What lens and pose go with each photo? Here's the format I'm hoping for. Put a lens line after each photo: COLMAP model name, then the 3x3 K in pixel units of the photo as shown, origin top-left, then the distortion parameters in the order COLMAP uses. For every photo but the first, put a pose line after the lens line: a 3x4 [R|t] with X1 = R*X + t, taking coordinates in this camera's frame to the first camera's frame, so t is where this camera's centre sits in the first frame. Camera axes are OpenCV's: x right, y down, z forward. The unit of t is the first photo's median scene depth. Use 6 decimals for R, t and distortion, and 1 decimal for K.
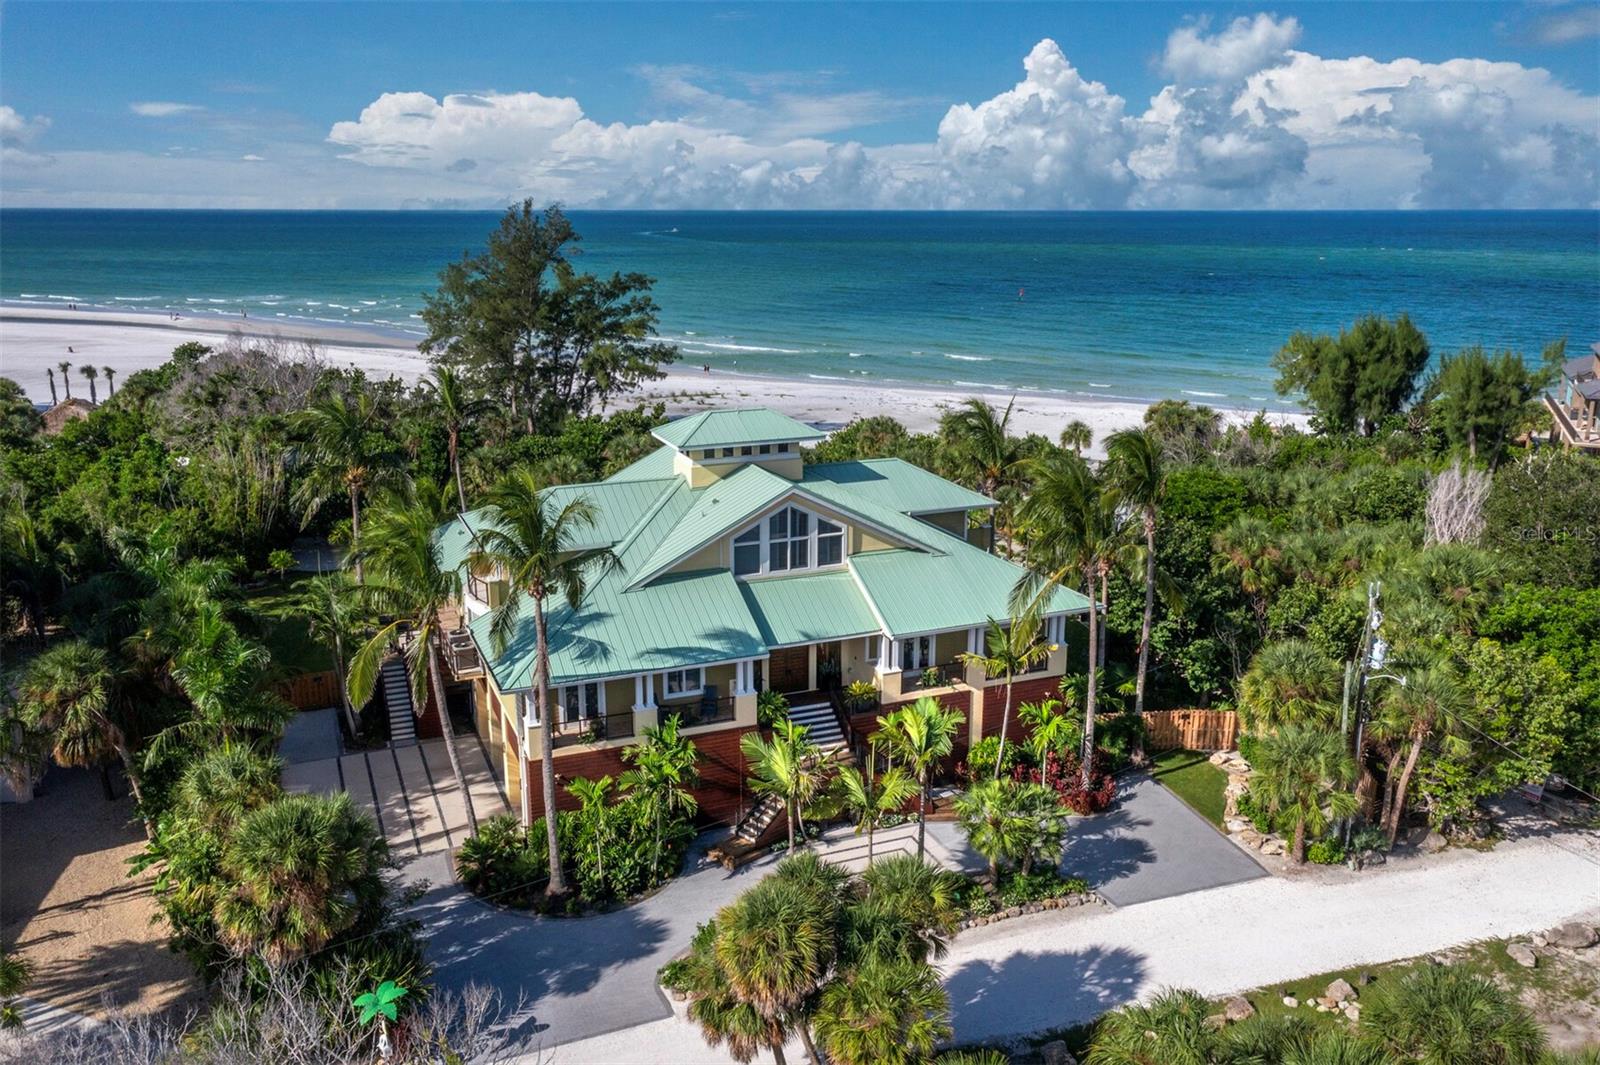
lens RADIAL K [[1242.4, 0, 800.0], [0, 1242.4, 532.5], [0, 0, 1]] dist [0.009955, 0.013668]
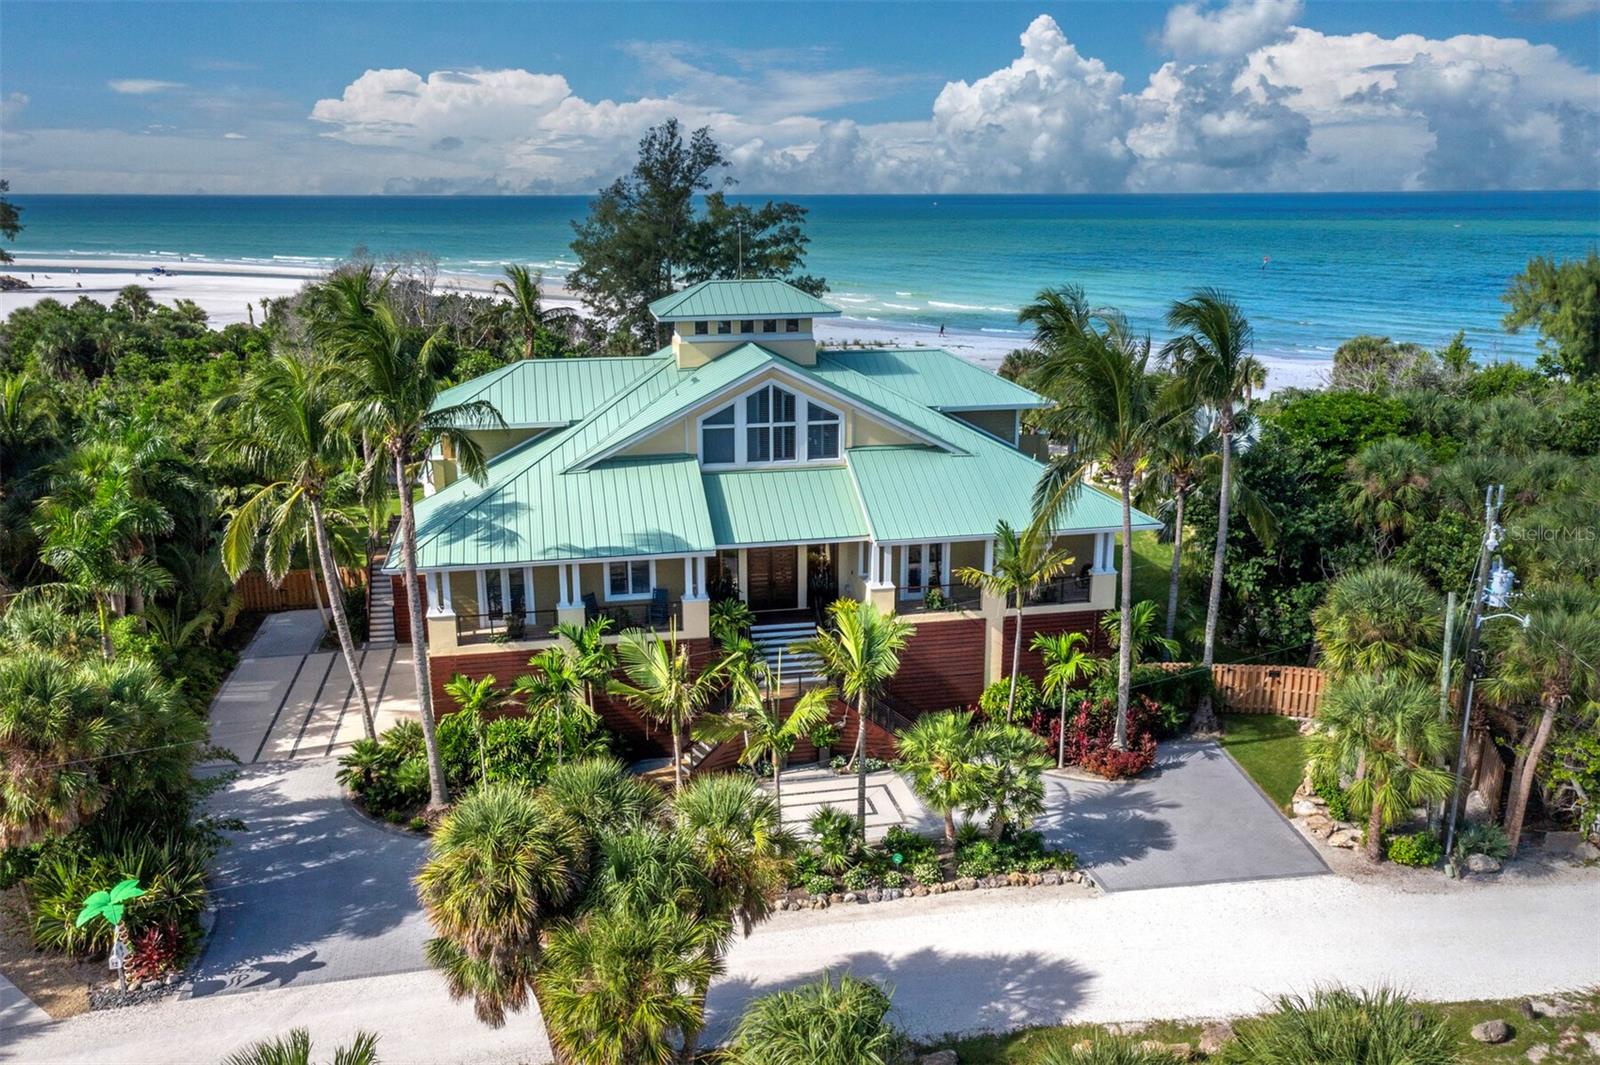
lens RADIAL K [[1242.4, 0, 800.0], [0, 1242.4, 532.5], [0, 0, 1]] dist [0.009955, 0.013668]
pose [[0.981306, 0.048374, -0.186274, 0.173020], [-0.045545, 0.998773, 0.019440, 0.061952], [0.186986, -0.010593, 0.982305, 0.179433]]
